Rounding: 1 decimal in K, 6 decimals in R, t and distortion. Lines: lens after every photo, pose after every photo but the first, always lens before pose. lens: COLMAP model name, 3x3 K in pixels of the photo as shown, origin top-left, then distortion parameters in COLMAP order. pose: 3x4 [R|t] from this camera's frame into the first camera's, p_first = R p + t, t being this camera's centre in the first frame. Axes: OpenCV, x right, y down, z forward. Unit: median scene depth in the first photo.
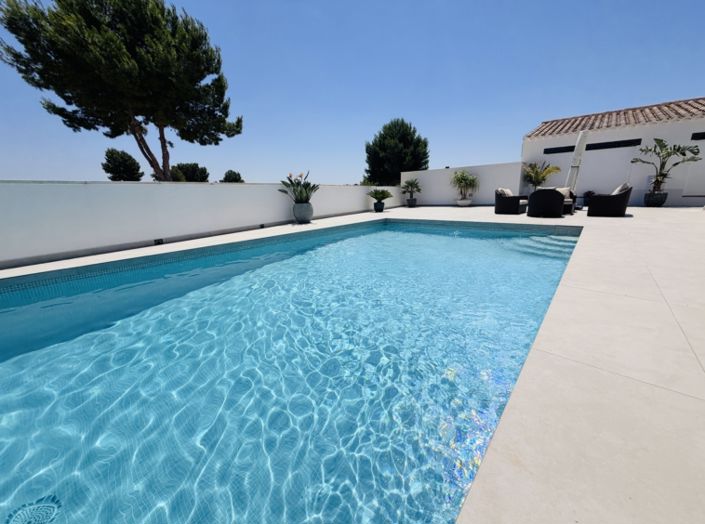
lens RADIAL K [[281.2, 0, 350.9], [0, 281.2, 263.2], [0, 0, 1]] dist [0.000603, -0.000134]
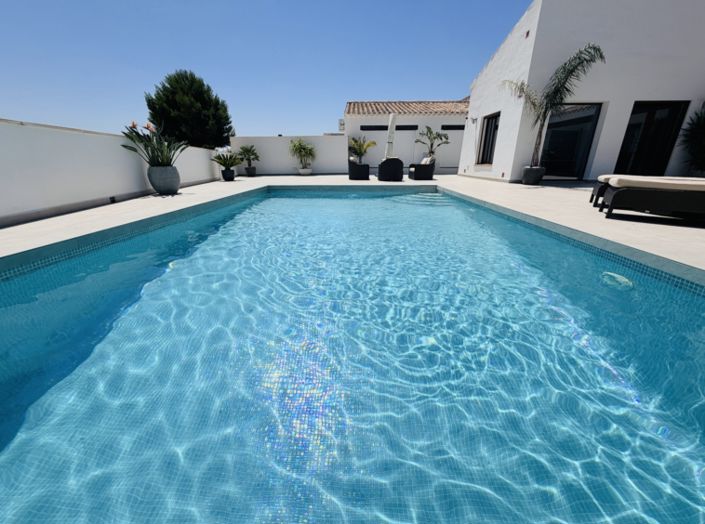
lens RADIAL K [[281.2, 0, 351.0], [0, 281.2, 263.9], [0, 0, 1]] dist [0.000603, -0.000134]
pose [[0.773990, -0.189905, 0.604050, -0.173462], [0.133479, 0.981463, 0.137527, 0.001213], [-0.618970, -0.025817, 0.784990, 0.065842]]
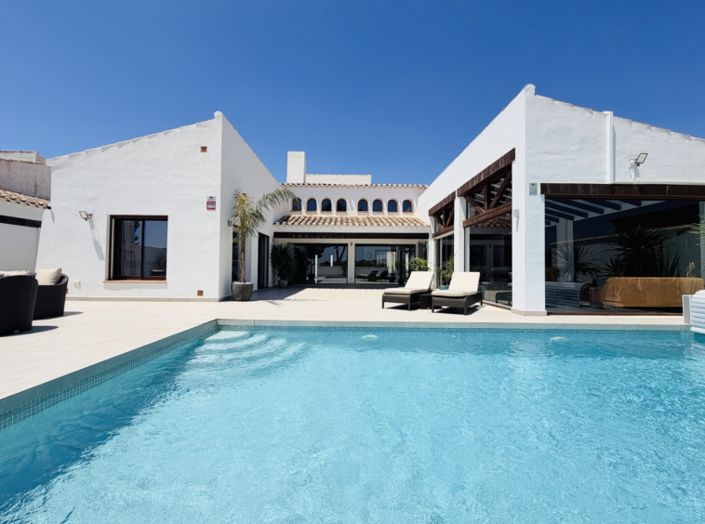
lens RADIAL K [[281.2, 0, 351.3], [0, 281.2, 262.4], [0, 0, 1]] dist [0.000603, -0.000134]
pose [[-0.661572, 0.042031, 0.748703, -0.034368], [0.191852, 0.974685, 0.114808, -0.132785], [-0.724924, 0.219594, -0.652888, 0.513367]]
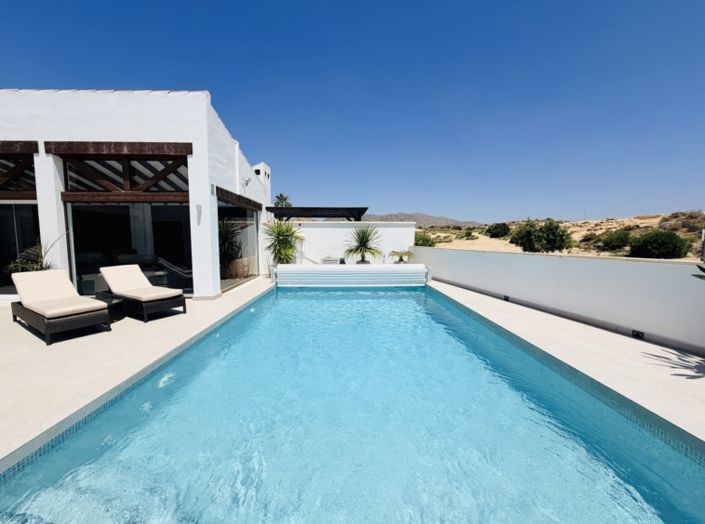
lens RADIAL K [[281.2, 0, 351.1], [0, 281.2, 261.1], [0, 0, 1]] dist [0.000603, -0.000134]
pose [[-0.738048, 0.086889, -0.669130, 0.263039], [-0.139743, 0.950491, 0.277560, -0.191336], [0.660119, 0.298359, -0.689366, 0.544619]]
